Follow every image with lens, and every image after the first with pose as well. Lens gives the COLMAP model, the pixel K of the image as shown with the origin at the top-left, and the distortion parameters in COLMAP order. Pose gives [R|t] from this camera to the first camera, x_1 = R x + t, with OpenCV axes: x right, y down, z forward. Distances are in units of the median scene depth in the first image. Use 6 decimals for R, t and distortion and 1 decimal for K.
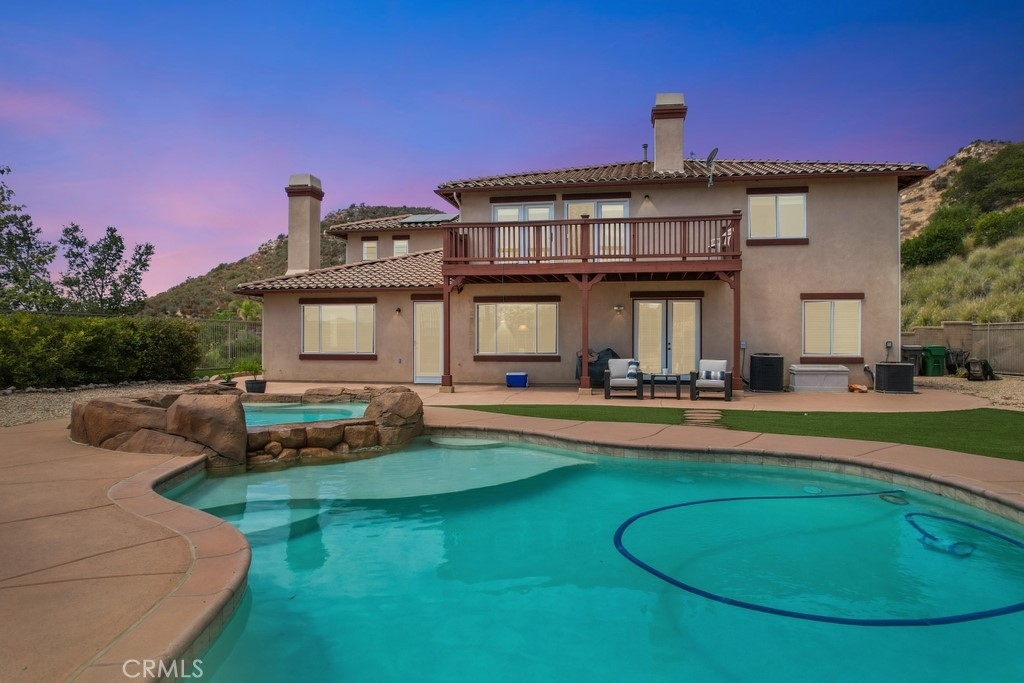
lens RADIAL K [[655.7, 0, 512.0], [0, 655.7, 341.5], [0, 0, 1]] dist [-0.076508, 0.075957]
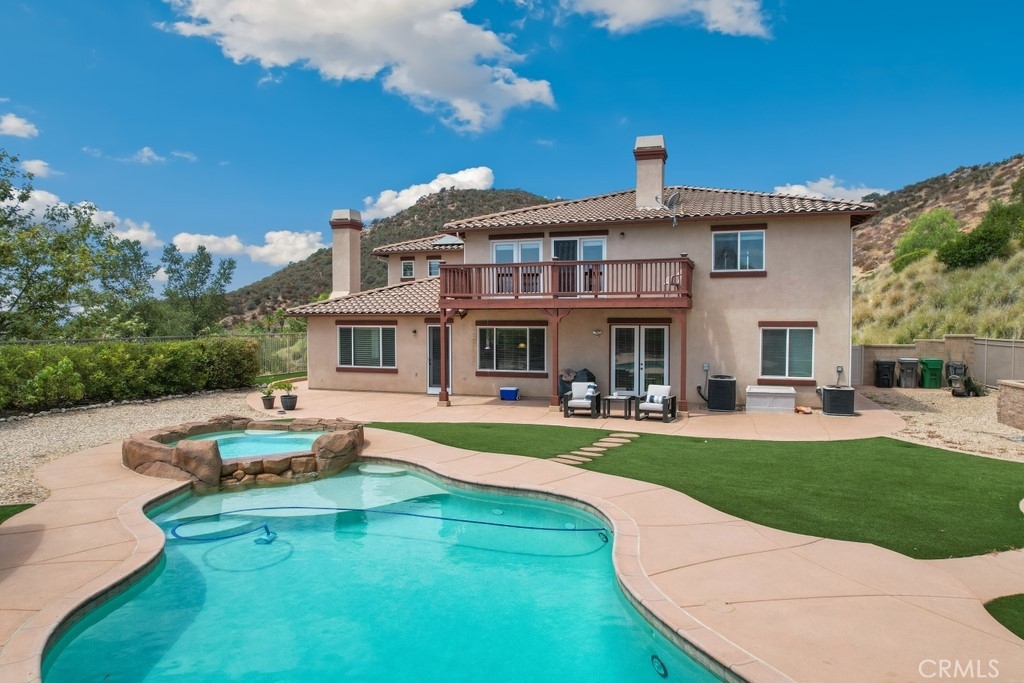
lens RADIAL K [[655.7, 0, 512.0], [0, 655.7, 341.5], [0, 0, 1]] dist [-0.076508, 0.075957]
pose [[0.989832, 0.004459, -0.142169, 0.195664], [0.000314, 0.999437, 0.033537, -0.080718], [0.142238, -0.033240, 0.989274, -0.165926]]
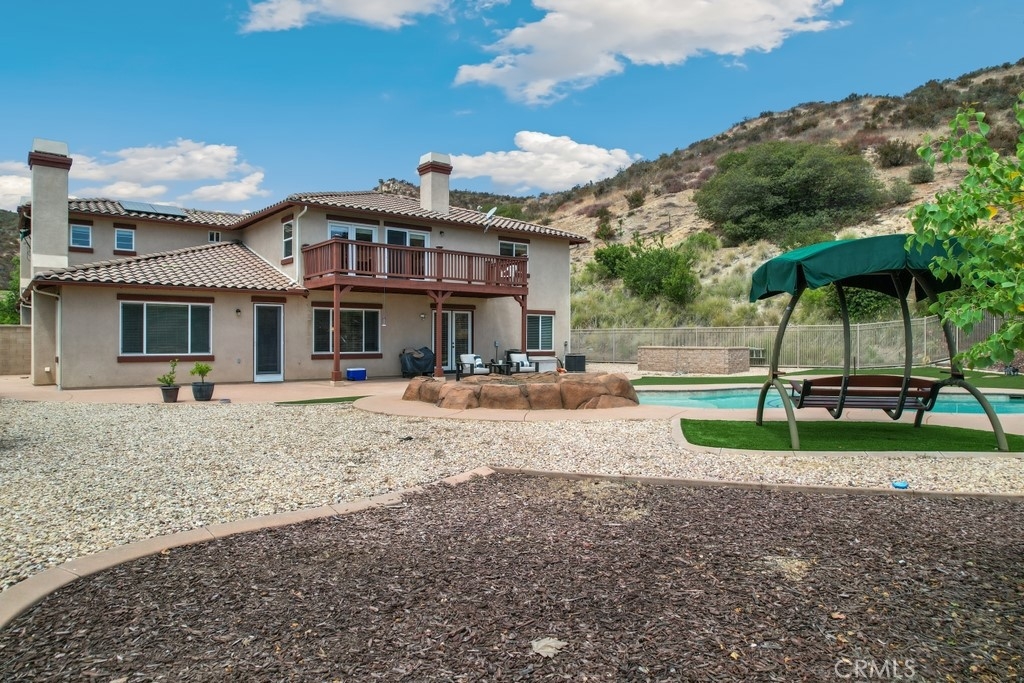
lens RADIAL K [[655.7, 0, 512.0], [0, 655.7, 341.5], [0, 0, 1]] dist [-0.076508, 0.075957]
pose [[0.652868, -0.000606, 0.757471, -0.767287], [-0.000243, 0.999999, 0.001009, -0.001870], [-0.757471, -0.000843, 0.652868, 0.024846]]
